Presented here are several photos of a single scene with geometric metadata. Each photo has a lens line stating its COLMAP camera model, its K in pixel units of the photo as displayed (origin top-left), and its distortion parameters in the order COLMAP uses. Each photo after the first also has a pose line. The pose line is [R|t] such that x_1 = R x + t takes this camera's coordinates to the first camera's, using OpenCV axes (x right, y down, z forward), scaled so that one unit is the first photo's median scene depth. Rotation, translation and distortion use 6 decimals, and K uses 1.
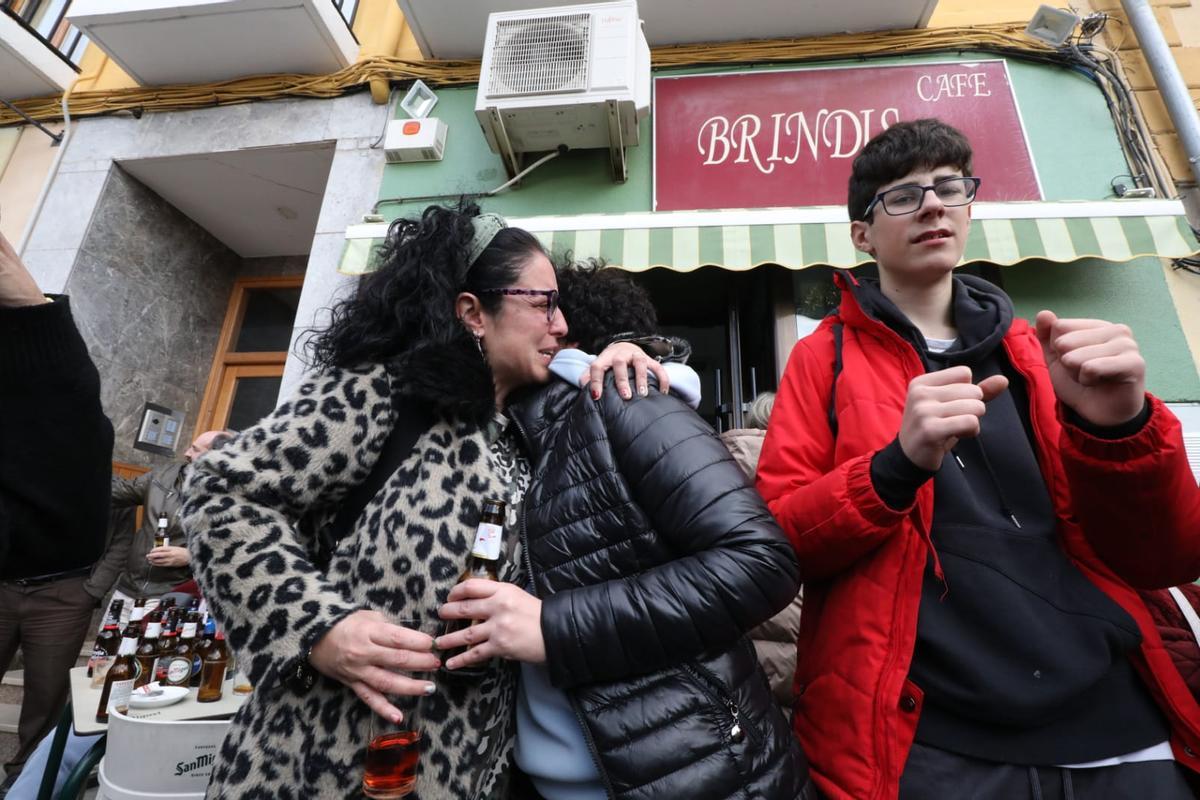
lens RADIAL K [[542.4, 0, 603.8], [0, 542.4, 399.1], [0, 0, 1]] dist [-0.041110, 0.008722]
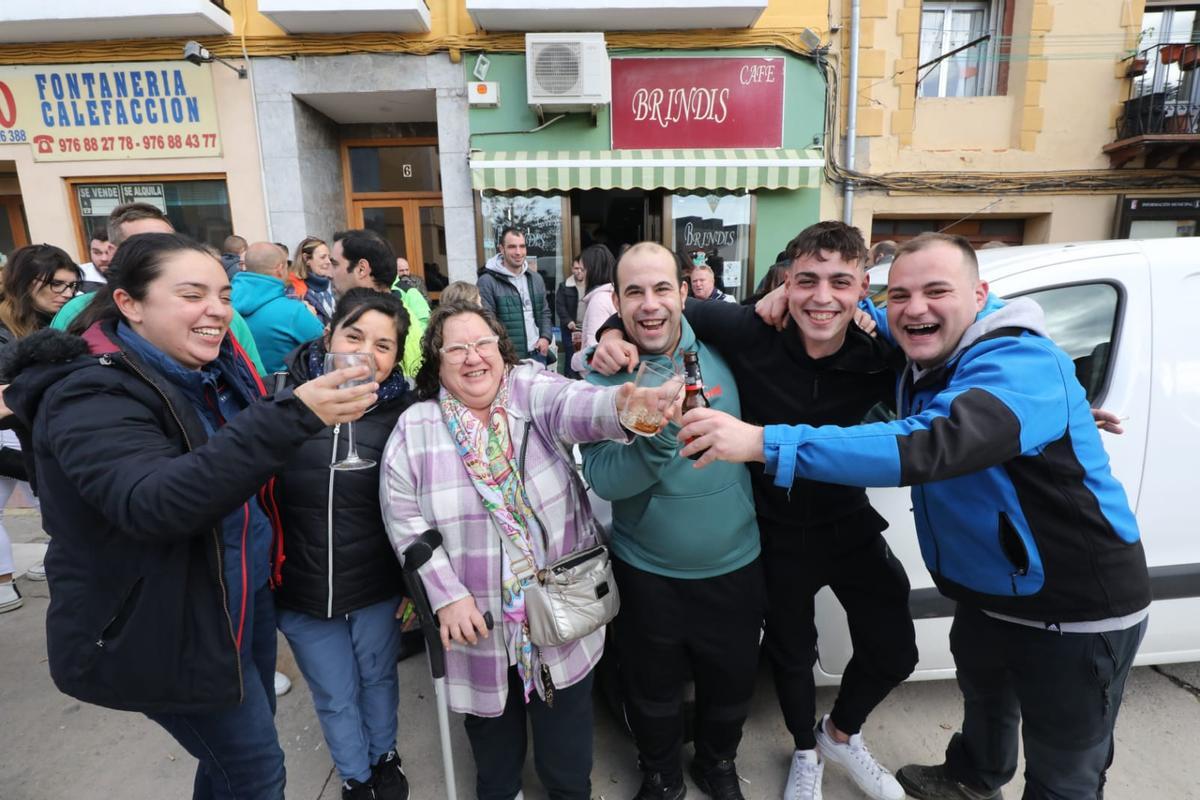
lens RADIAL K [[542.4, 0, 603.8], [0, 542.4, 399.1], [0, 0, 1]] dist [-0.041110, 0.008722]
pose [[0.990809, -0.071663, 0.114722, -0.212810], [0.005431, 0.868520, 0.495625, -0.452067], [-0.135156, -0.490447, 0.860927, -1.111186]]
